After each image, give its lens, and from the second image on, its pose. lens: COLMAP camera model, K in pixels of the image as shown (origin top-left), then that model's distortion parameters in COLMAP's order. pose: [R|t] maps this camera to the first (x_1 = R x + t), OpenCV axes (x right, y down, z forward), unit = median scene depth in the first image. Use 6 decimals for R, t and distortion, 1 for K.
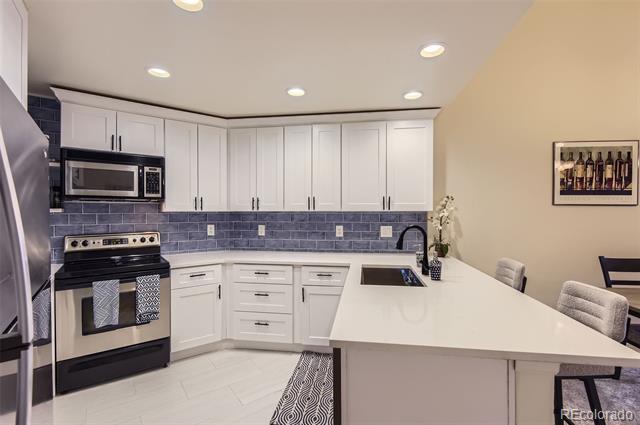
lens RADIAL K [[295.4, 0, 321.2], [0, 295.4, 213.4], [0, 0, 1]] dist [-0.004167, -0.001328]
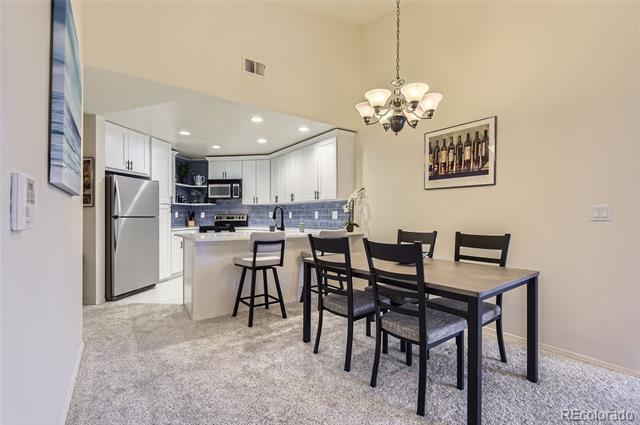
lens RADIAL K [[295.4, 0, 321.2], [0, 295.4, 213.4], [0, 0, 1]] dist [-0.004167, -0.001328]
pose [[0.693684, -0.003958, -0.720268, 1.347543], [-0.006382, 0.999912, -0.011641, 0.078620], [0.720251, 0.012672, 0.693598, -0.063732]]
